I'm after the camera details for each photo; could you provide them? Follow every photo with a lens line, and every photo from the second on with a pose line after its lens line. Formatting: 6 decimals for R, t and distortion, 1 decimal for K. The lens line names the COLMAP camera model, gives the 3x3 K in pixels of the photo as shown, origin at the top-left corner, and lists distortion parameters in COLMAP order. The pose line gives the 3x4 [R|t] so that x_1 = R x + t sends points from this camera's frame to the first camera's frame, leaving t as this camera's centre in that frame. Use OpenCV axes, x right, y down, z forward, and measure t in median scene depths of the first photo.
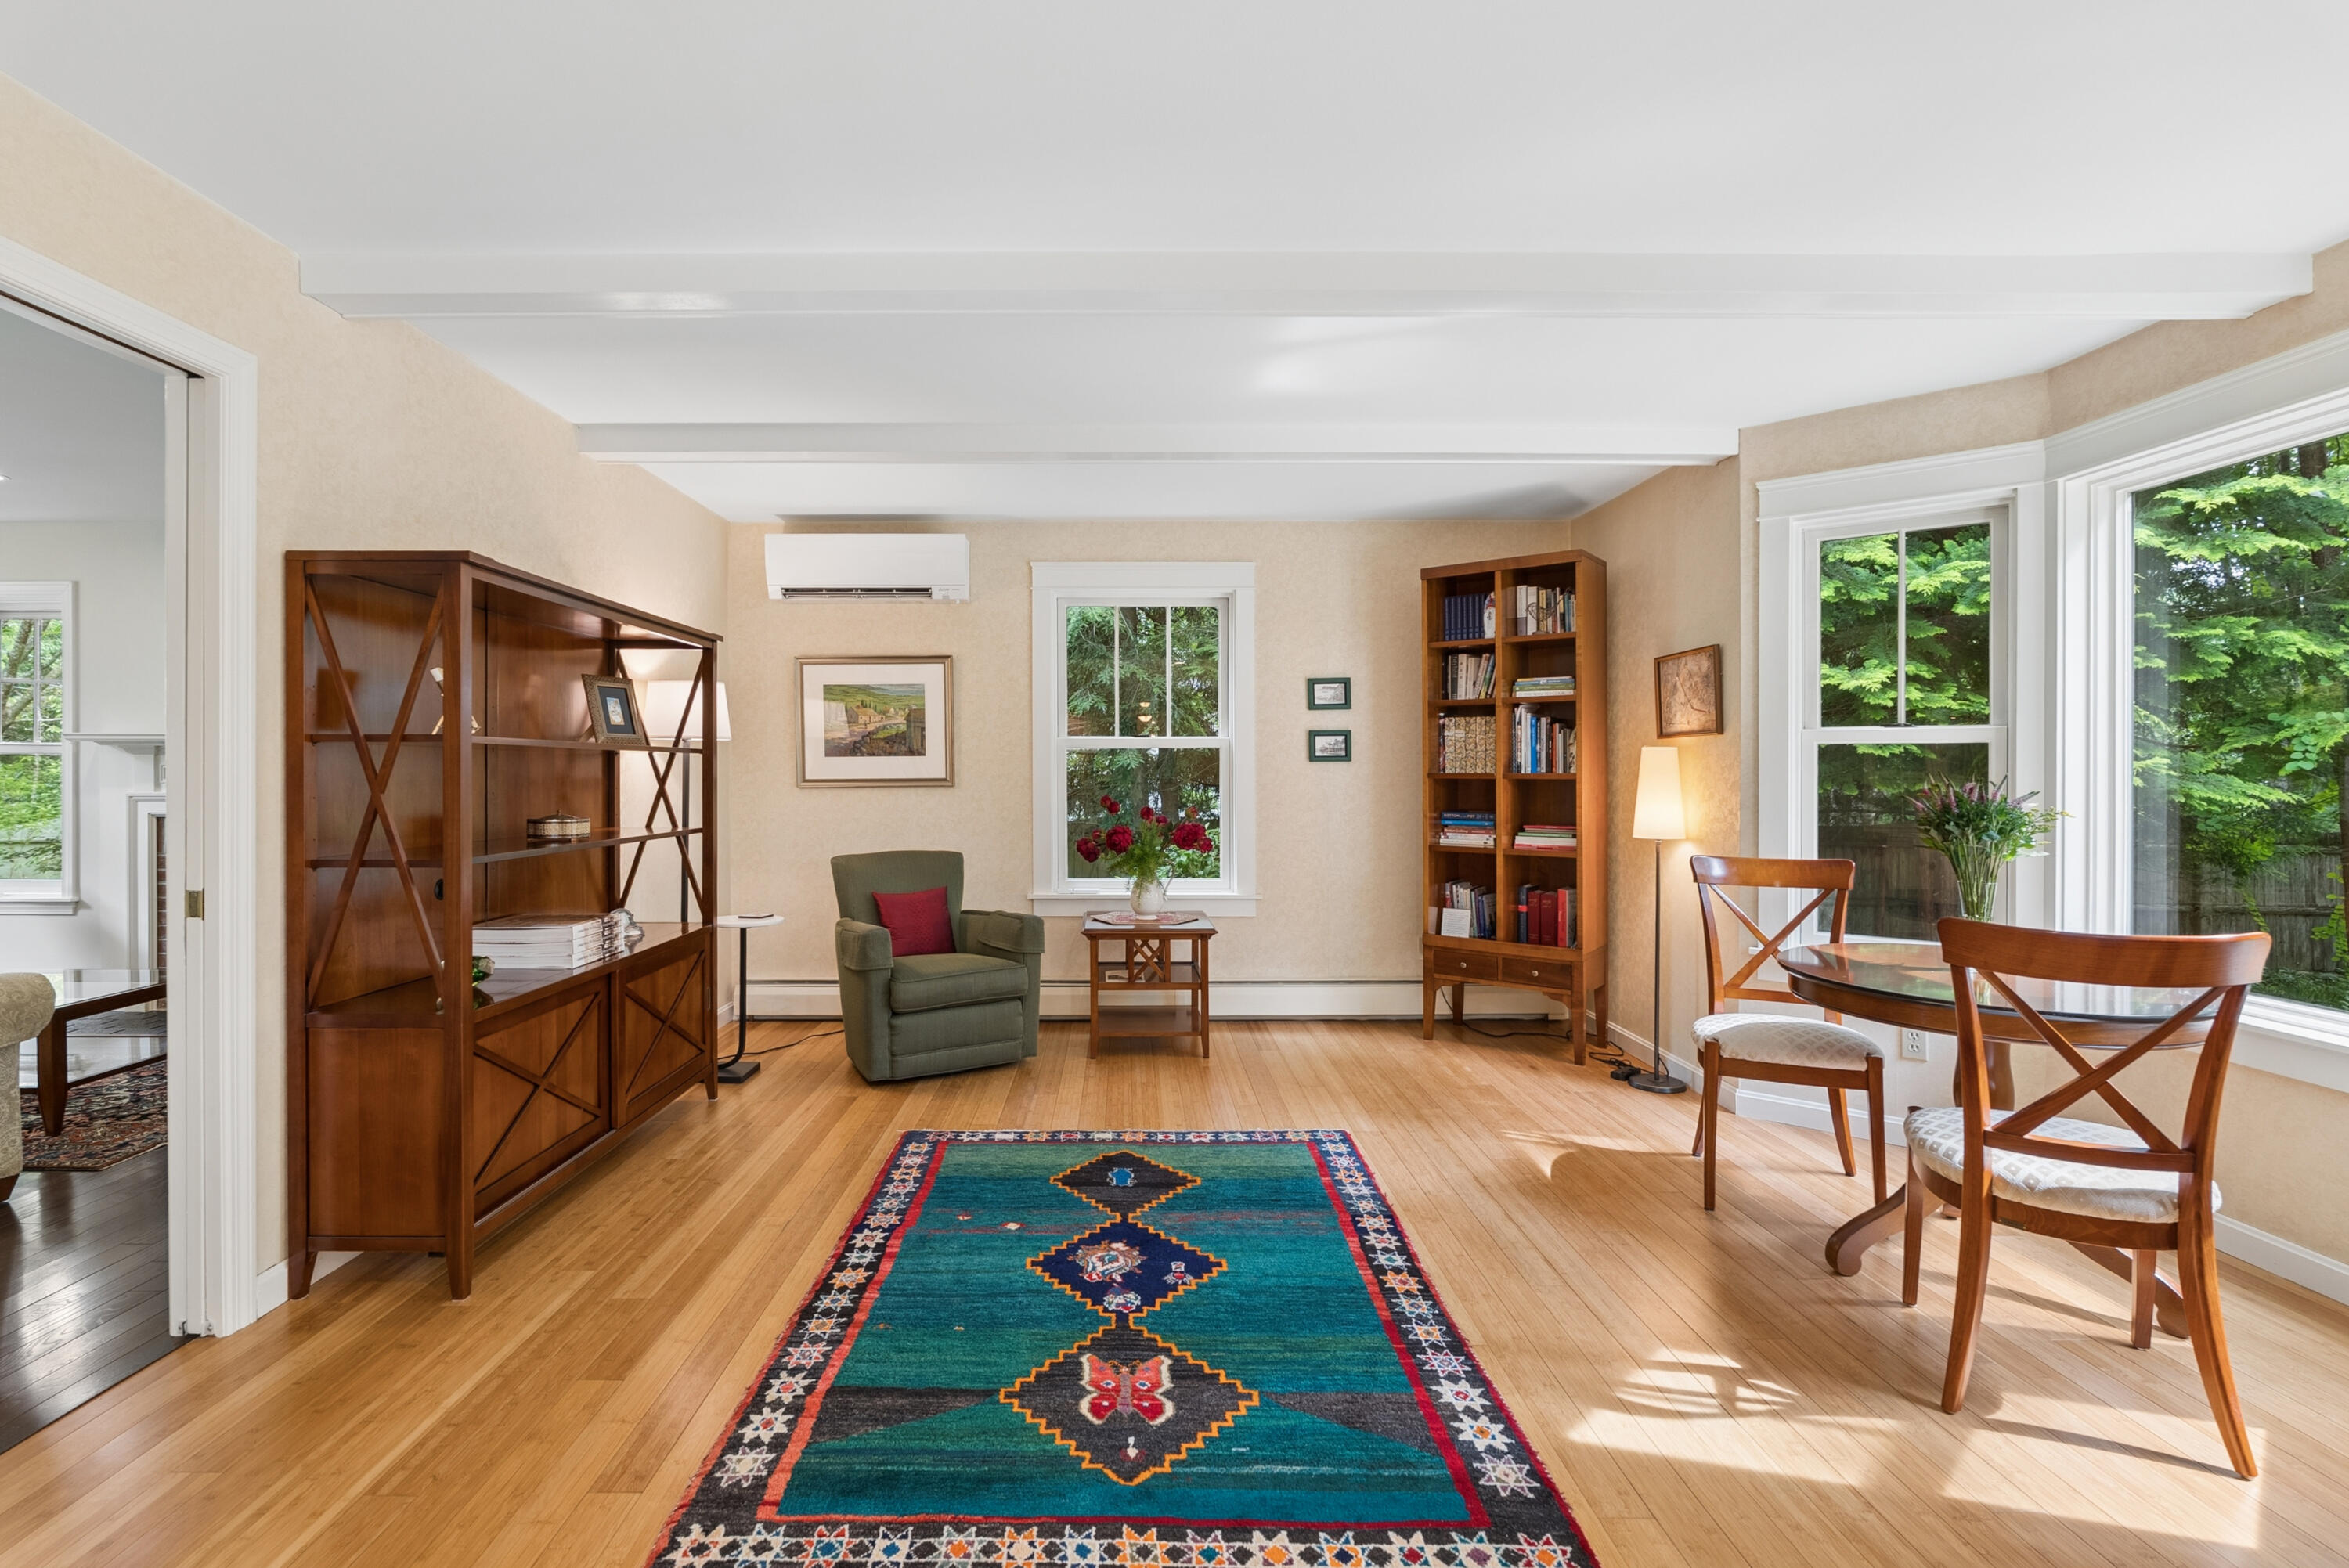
lens RADIAL K [[1051.4, 0, 1158.8], [0, 1051.4, 776.5], [0, 0, 1]] dist [0.001120, 0.000156]
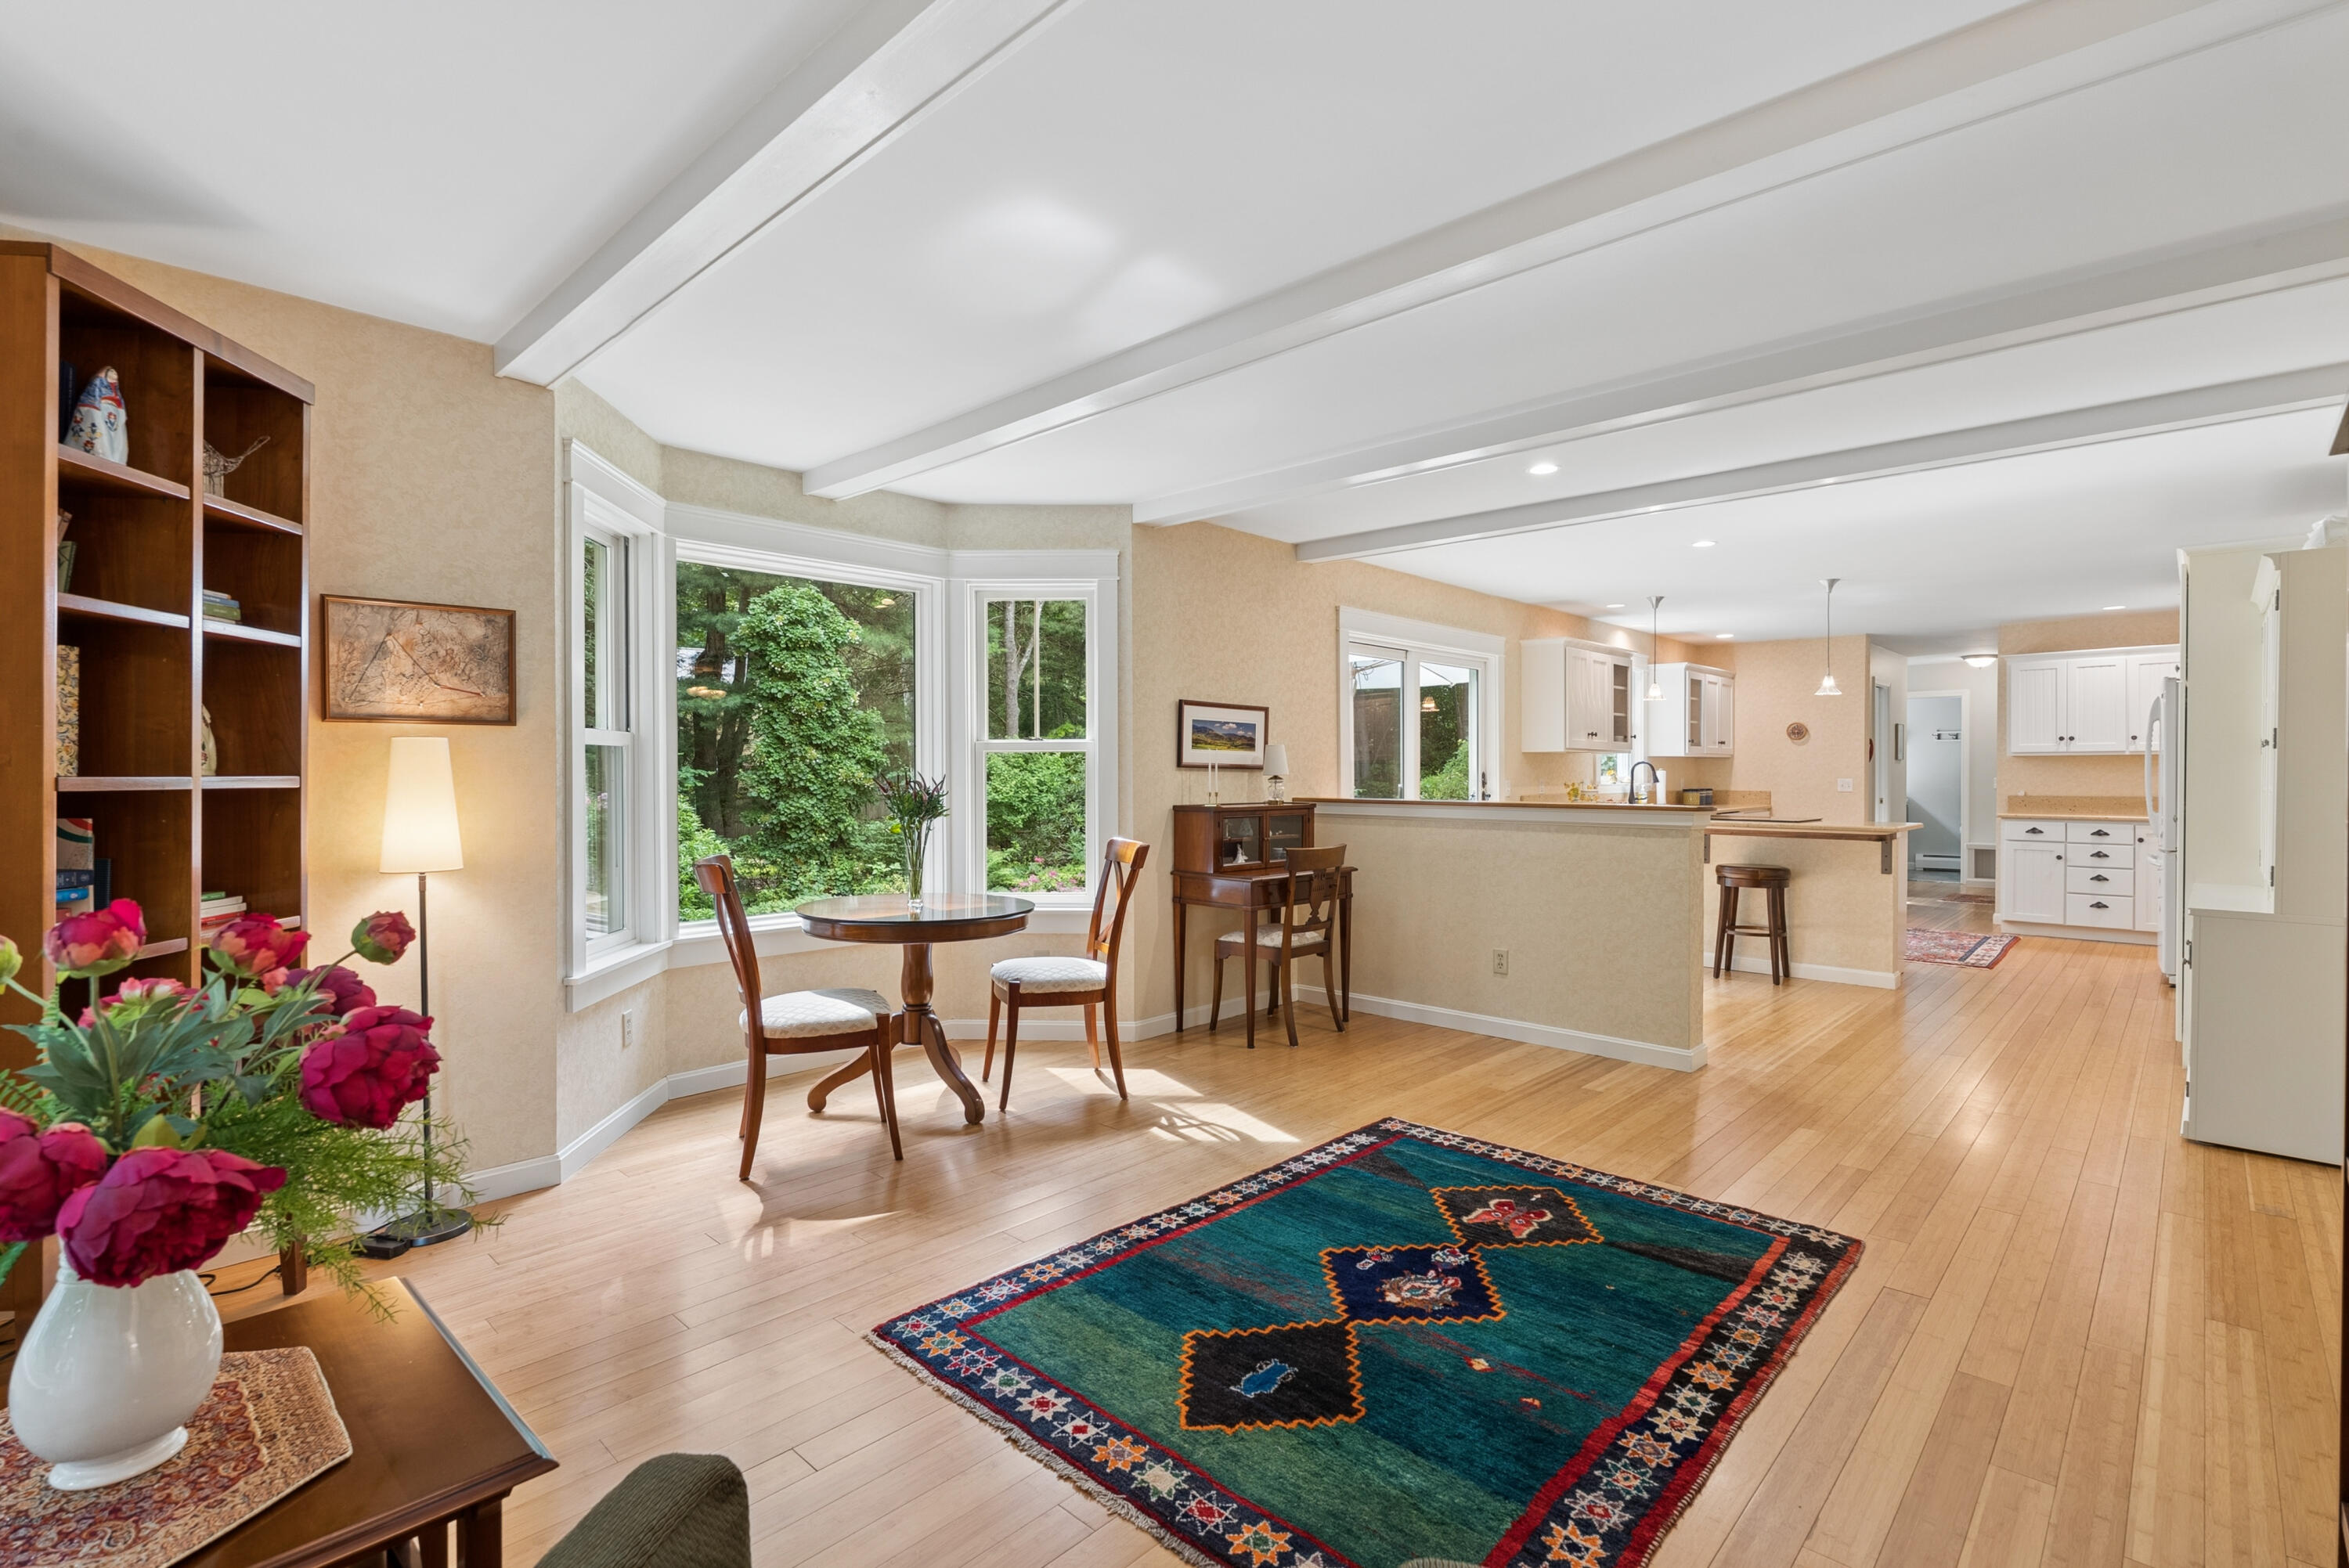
lens RADIAL K [[1065.6, 0, 1174.5], [0, 1065.6, 784.0], [0, 0, 1]] dist [-0.000784, 0.000023]
pose [[-0.698015, -0.007183, 0.716047, -0.616827], [0.001911, 0.999927, 0.011894, -0.007093], [-0.716081, 0.009670, -0.697950, 1.949735]]
